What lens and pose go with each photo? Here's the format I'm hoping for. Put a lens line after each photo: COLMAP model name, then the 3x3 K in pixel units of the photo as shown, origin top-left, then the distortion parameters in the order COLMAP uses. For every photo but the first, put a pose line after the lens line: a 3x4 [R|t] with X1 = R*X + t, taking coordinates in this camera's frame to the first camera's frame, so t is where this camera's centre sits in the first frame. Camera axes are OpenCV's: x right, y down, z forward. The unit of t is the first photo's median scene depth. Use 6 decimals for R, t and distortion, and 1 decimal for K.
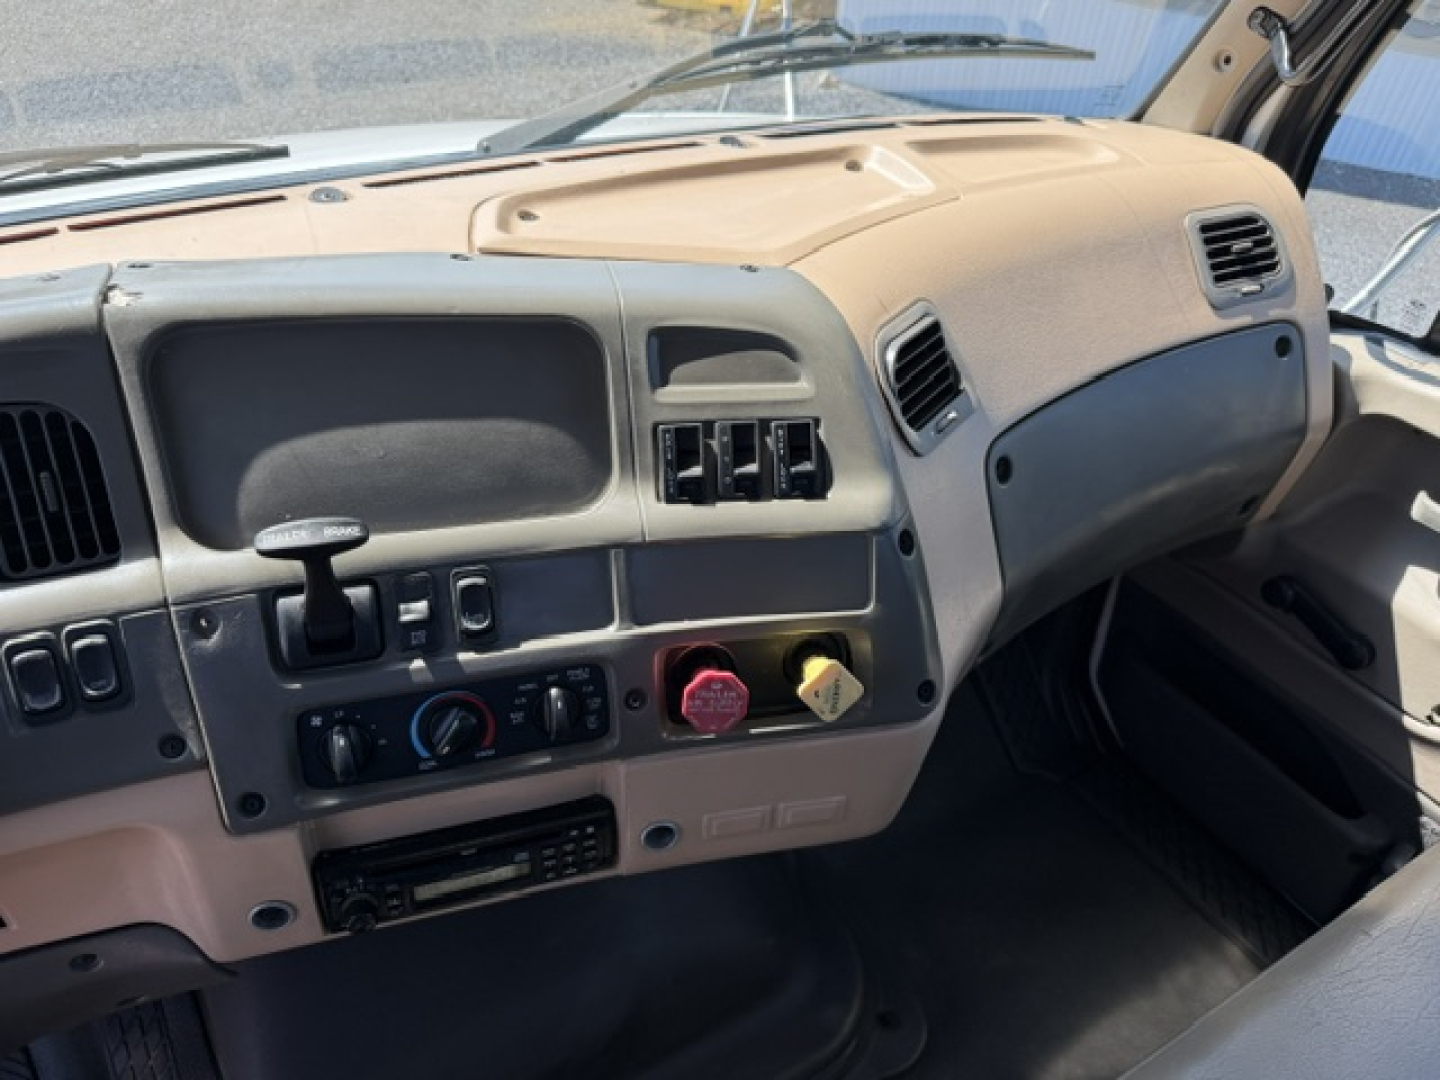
lens RADIAL K [[1122.7, 0, 720.0], [0, 1122.7, 540.0], [0, 0, 1]] dist [-0.007568, 0.002255]
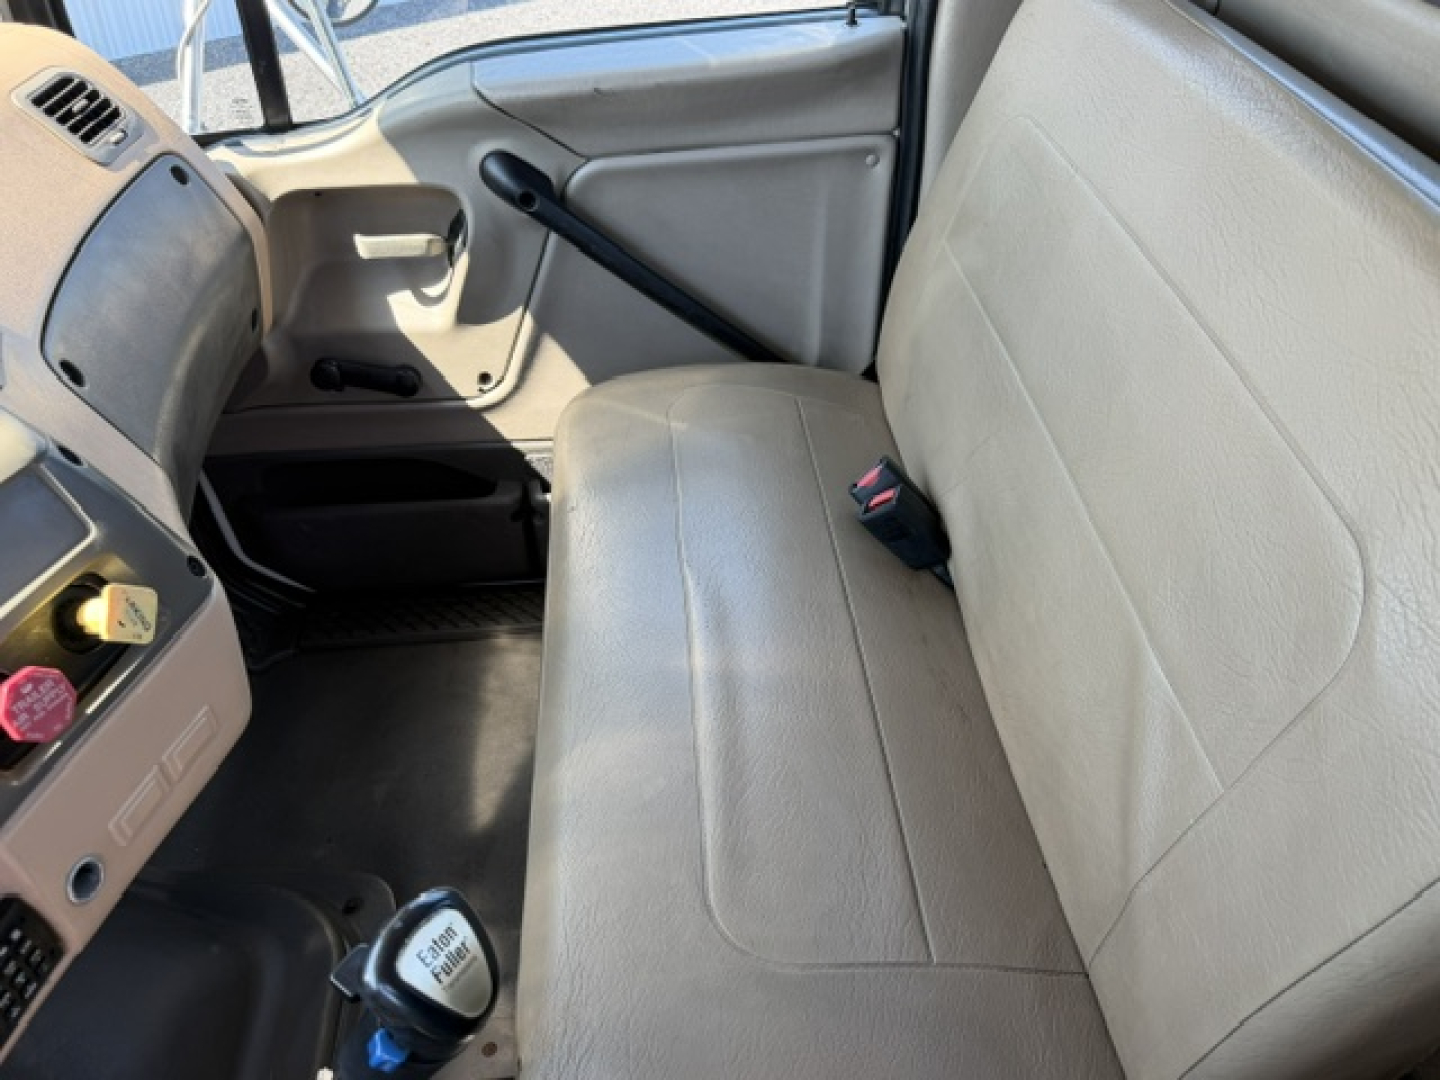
lens RADIAL K [[1122.7, 0, 720.0], [0, 1122.7, 540.0], [0, 0, 1]] dist [-0.007568, 0.002255]
pose [[0.456759, -0.610454, 0.647084, -0.230300], [0.567662, 0.760060, 0.316337, 0.064746], [-0.684931, 0.222835, 0.693696, -0.014113]]
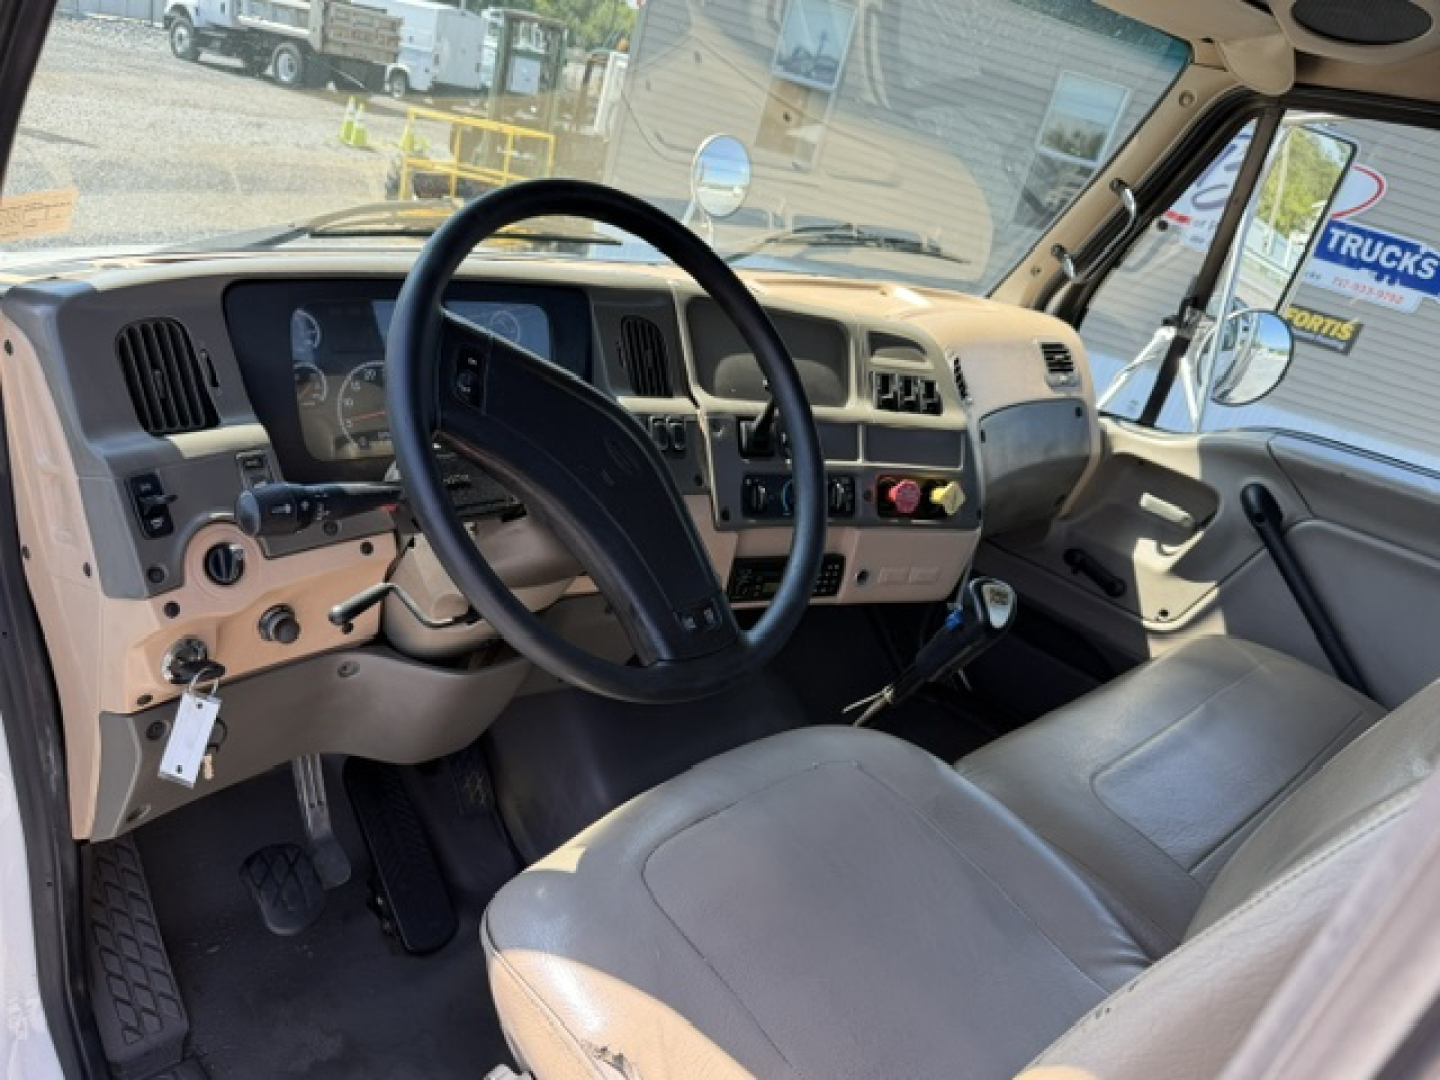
lens RADIAL K [[1099.9, 0, 687.2], [0, 1099.9, 552.6], [0, 0, 1]] dist [0.006410, 0.001335]
pose [[0.965908, 0.052039, 0.253601, -0.849997], [-0.005199, 0.983291, -0.181969, 0.575648], [-0.258833, 0.174447, 0.950039, -0.789124]]
